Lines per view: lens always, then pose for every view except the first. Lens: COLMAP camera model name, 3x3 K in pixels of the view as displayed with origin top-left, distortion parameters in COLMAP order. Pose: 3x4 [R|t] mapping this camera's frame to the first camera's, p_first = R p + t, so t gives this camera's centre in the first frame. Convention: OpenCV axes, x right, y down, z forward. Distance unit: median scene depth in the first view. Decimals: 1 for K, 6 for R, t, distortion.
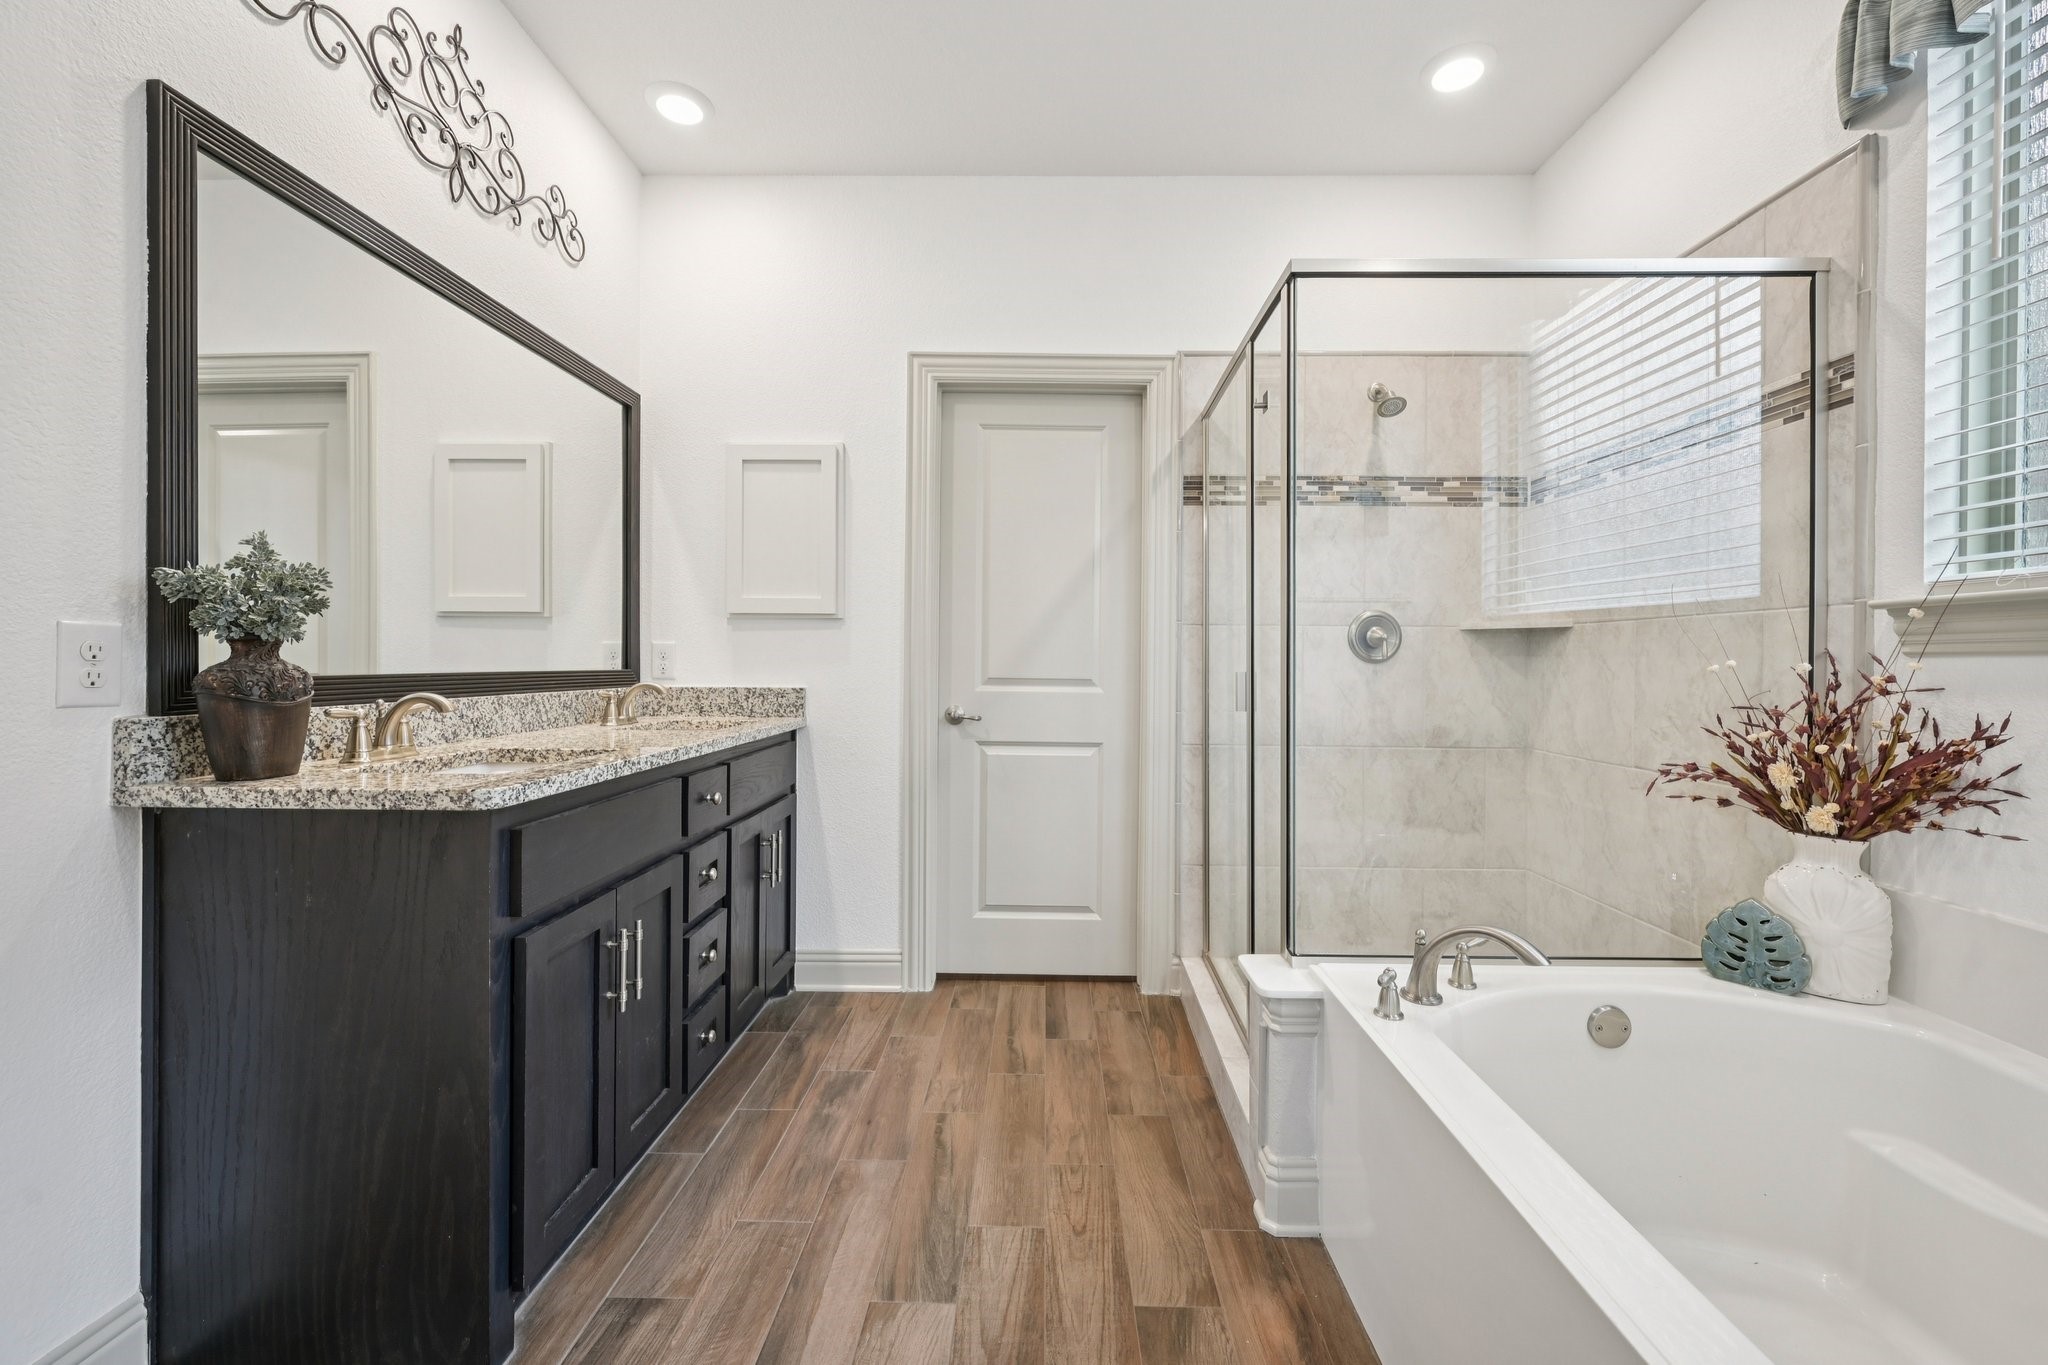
lens RADIAL K [[823.7, 0, 1026.1], [0, 823.7, 660.4], [0, 0, 1]] dist [-0.001000, 0.000100]
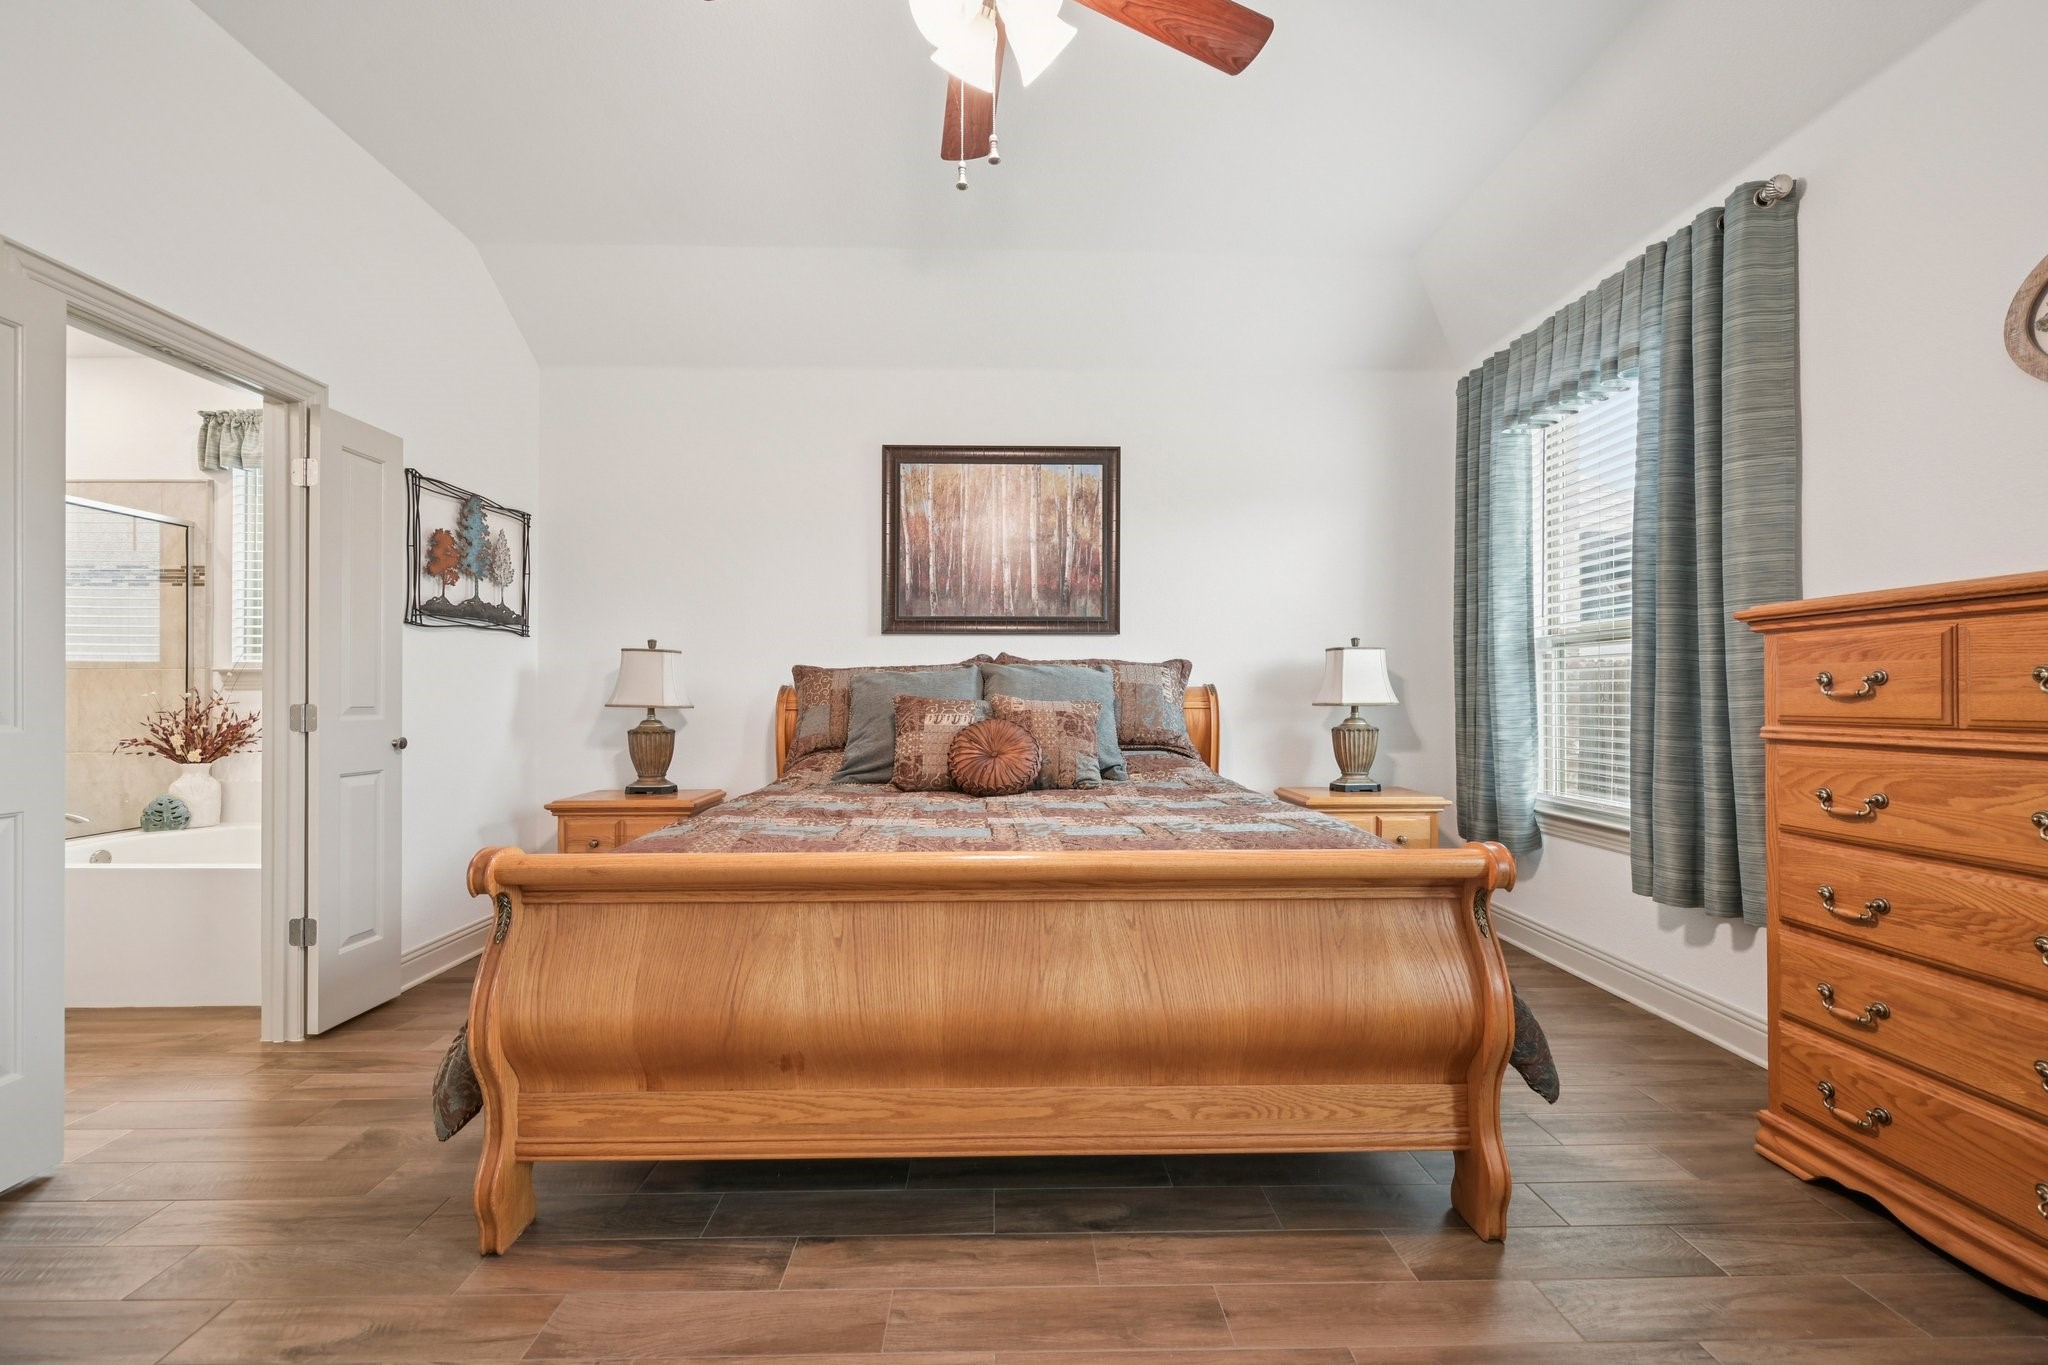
lens RADIAL K [[823.7, 0, 1019.4], [0, 823.7, 692.3], [0, 0, 1]] dist [-0.001000, 0.000100]
pose [[-0.033860, -0.000401, 0.999427, -1.542869], [0.002646, 0.999996, 0.000490, 0.006213], [-0.999423, 0.002661, -0.033859, -1.355542]]
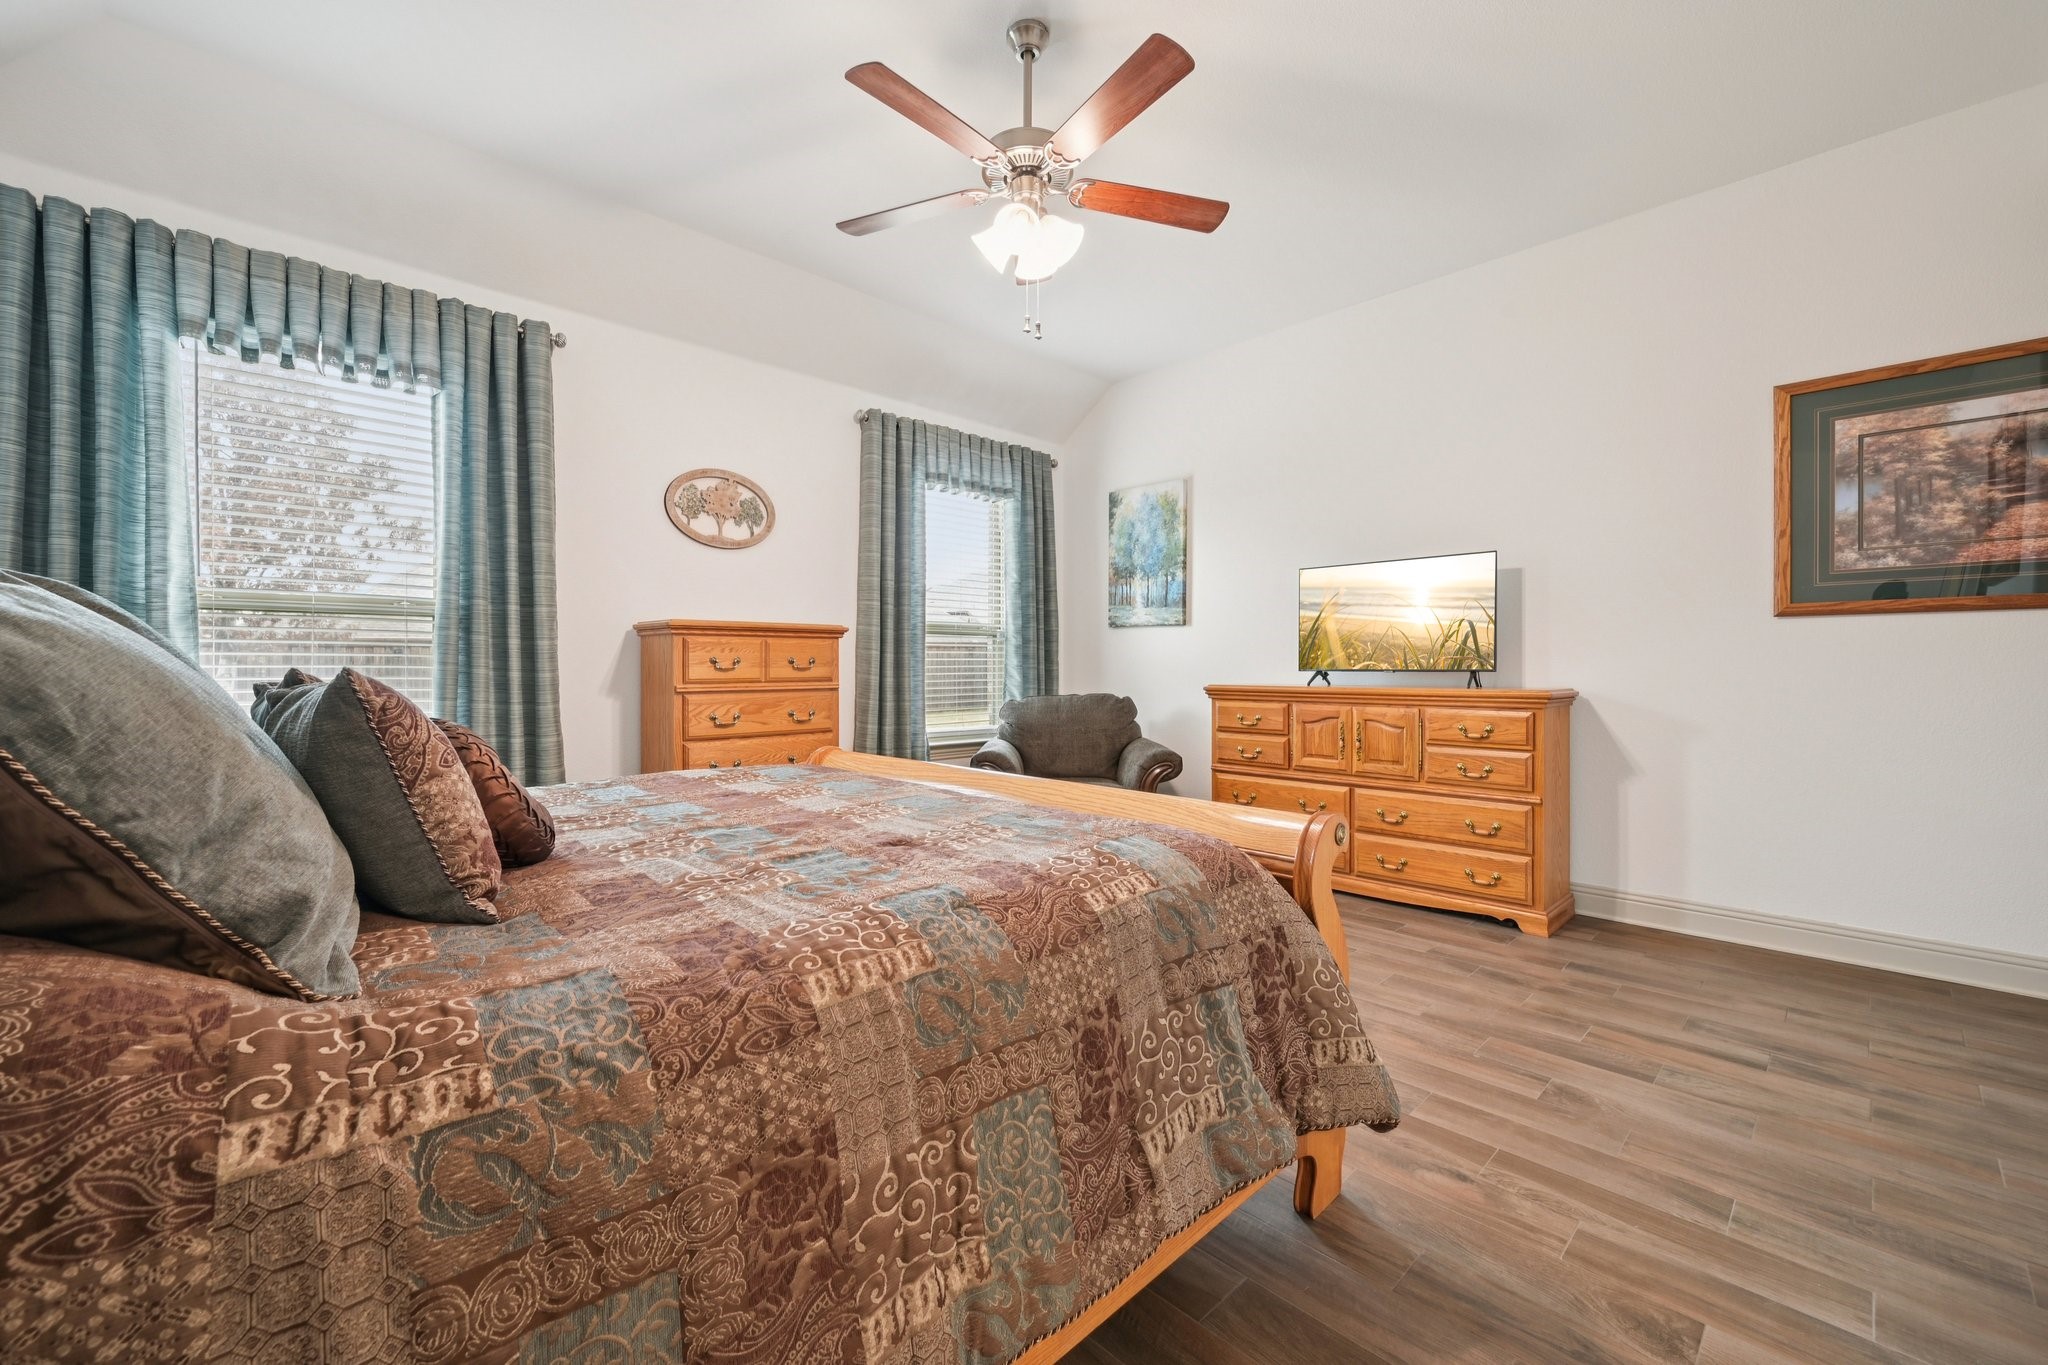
lens RADIAL K [[823.7, 0, 1022.7], [0, 823.7, 668.0], [0, 0, 1]] dist [-0.001000, 0.000100]
pose [[-0.711606, 0.000914, -0.702578, 3.595562], [-0.003475, 0.999982, 0.004822, -0.014565], [0.702570, 0.005873, -0.711590, 1.365115]]
